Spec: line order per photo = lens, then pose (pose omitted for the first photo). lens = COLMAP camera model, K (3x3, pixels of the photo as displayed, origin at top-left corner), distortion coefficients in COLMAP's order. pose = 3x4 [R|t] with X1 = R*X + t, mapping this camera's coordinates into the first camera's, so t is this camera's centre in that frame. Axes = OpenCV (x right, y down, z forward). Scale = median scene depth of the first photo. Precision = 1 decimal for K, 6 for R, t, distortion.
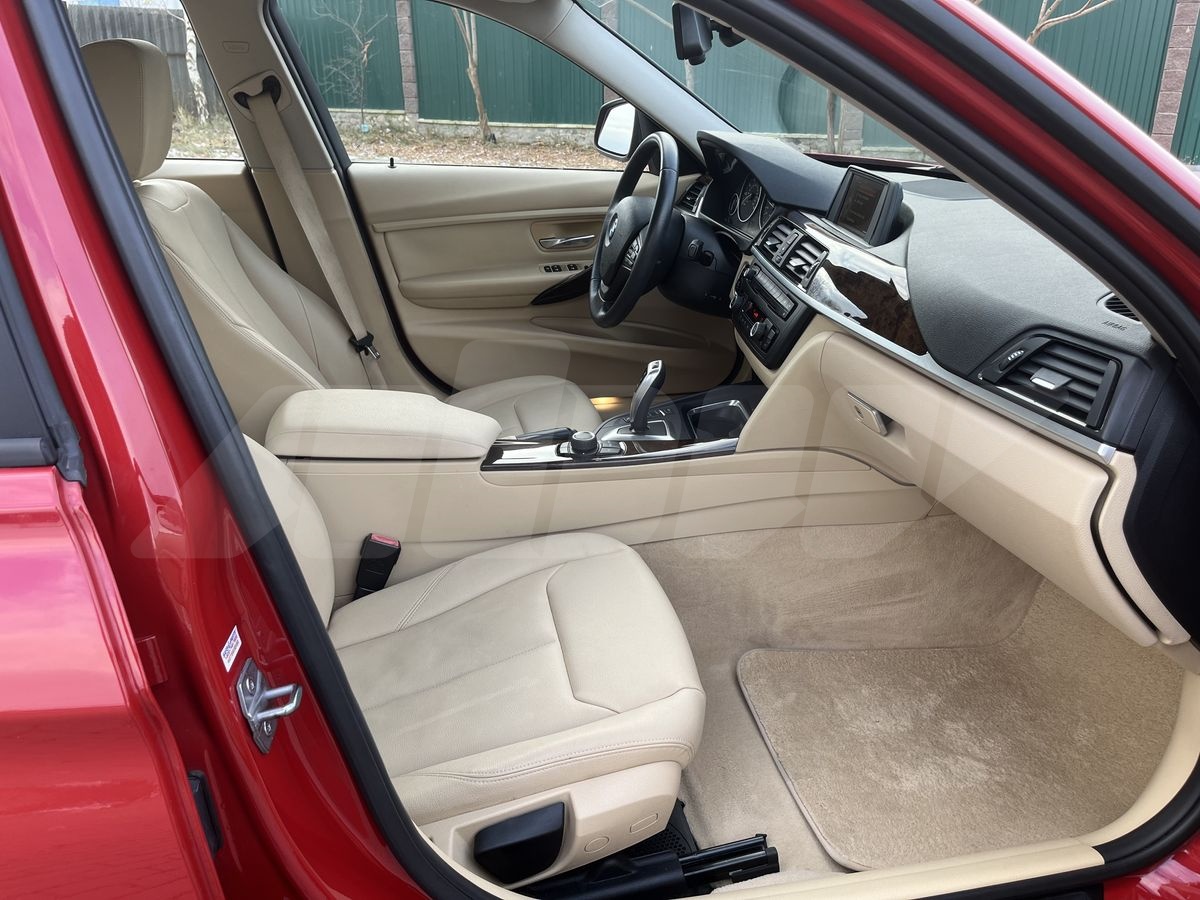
lens RADIAL K [[908.8, 0, 606.4], [0, 908.8, 451.5], [0, 0, 1]] dist [0.058490, -0.084467]
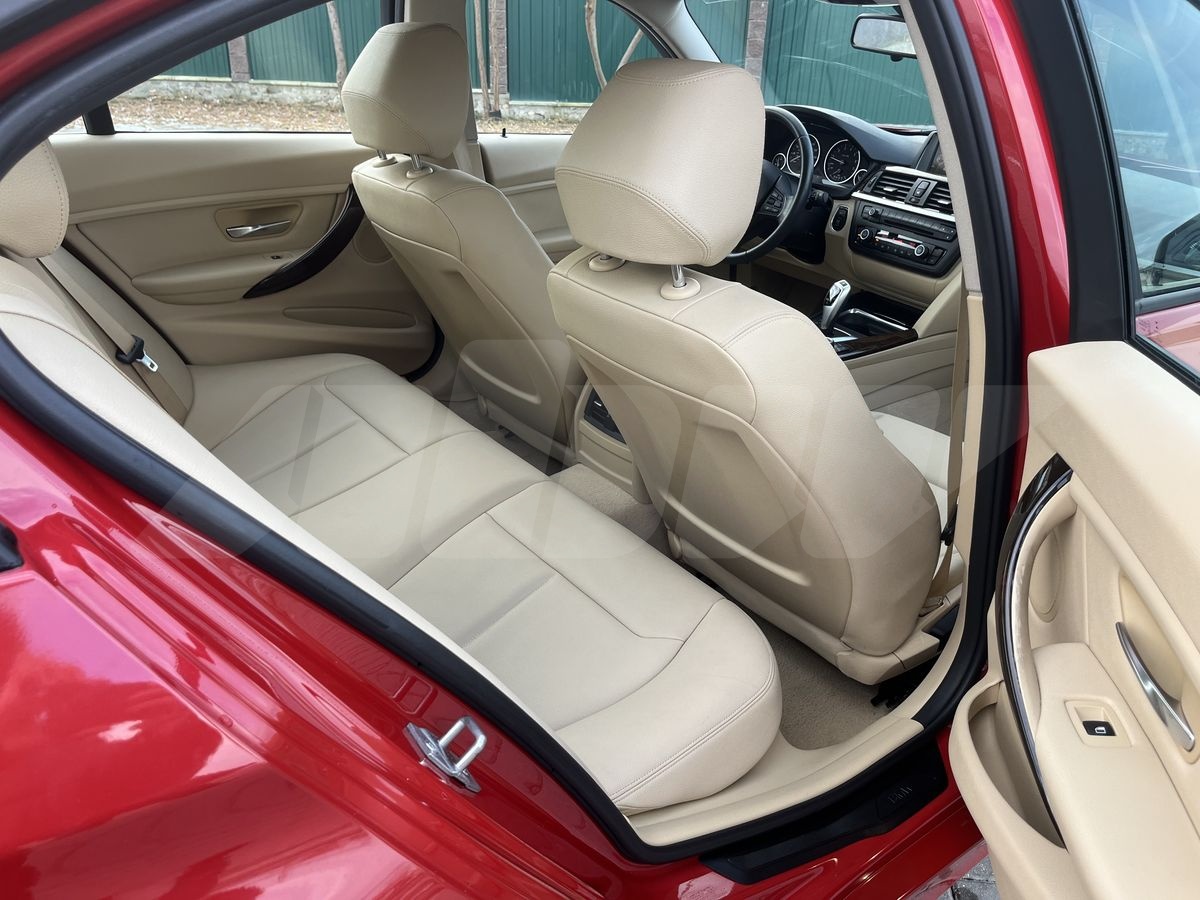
lens RADIAL K [[908.8, 0, 602.1], [0, 908.8, 440.2], [0, 0, 1]] dist [0.058490, -0.084467]
pose [[0.892530, -0.156638, 0.422913, -0.940773], [0.140858, 0.987655, 0.068536, -0.010890], [-0.428427, -0.001599, 0.903575, -0.073090]]
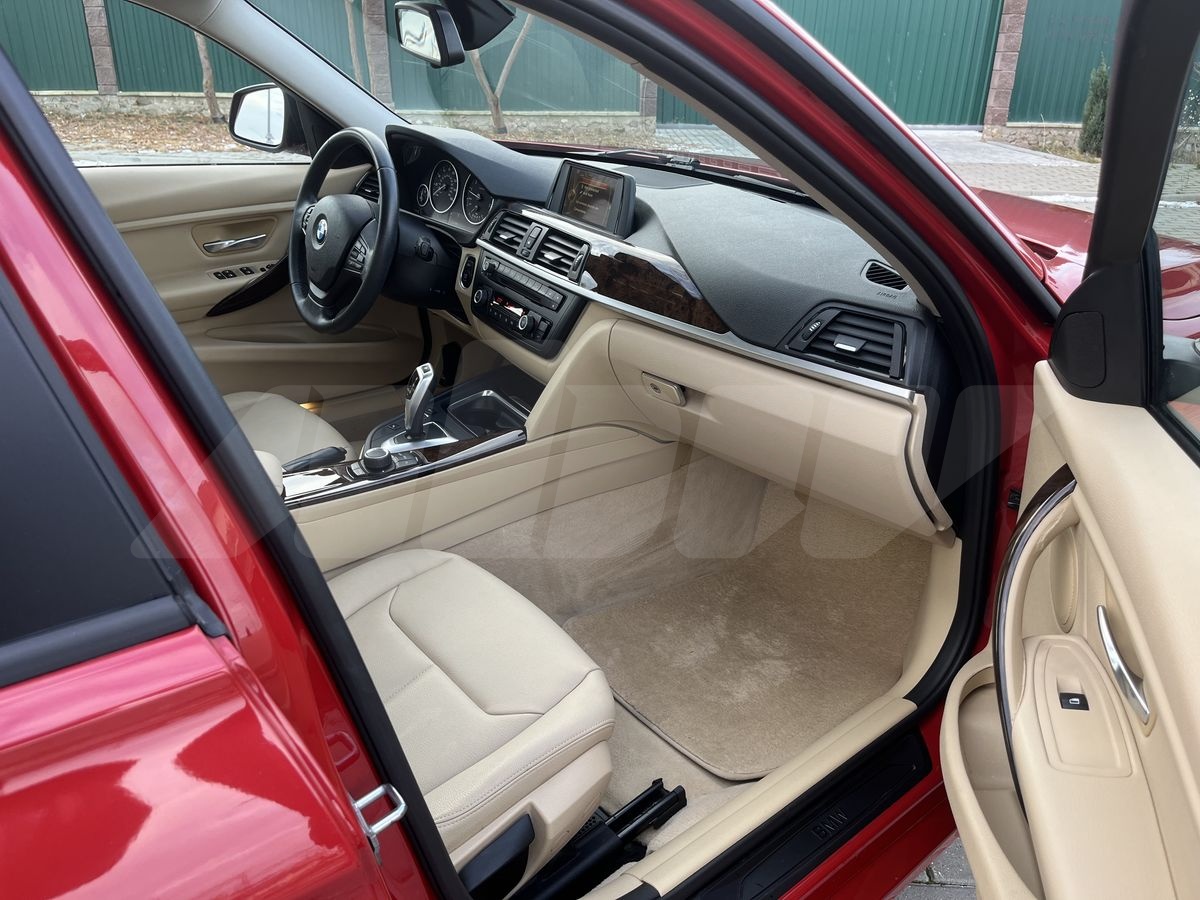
lens RADIAL K [[908.8, 0, 601.4], [0, 908.8, 441.4], [0, 0, 1]] dist [0.058490, -0.084467]
pose [[0.875619, -0.181228, 0.447714, -0.255087], [0.167124, 0.983362, 0.071197, -0.060690], [-0.453168, 0.012482, 0.891338, 0.032920]]
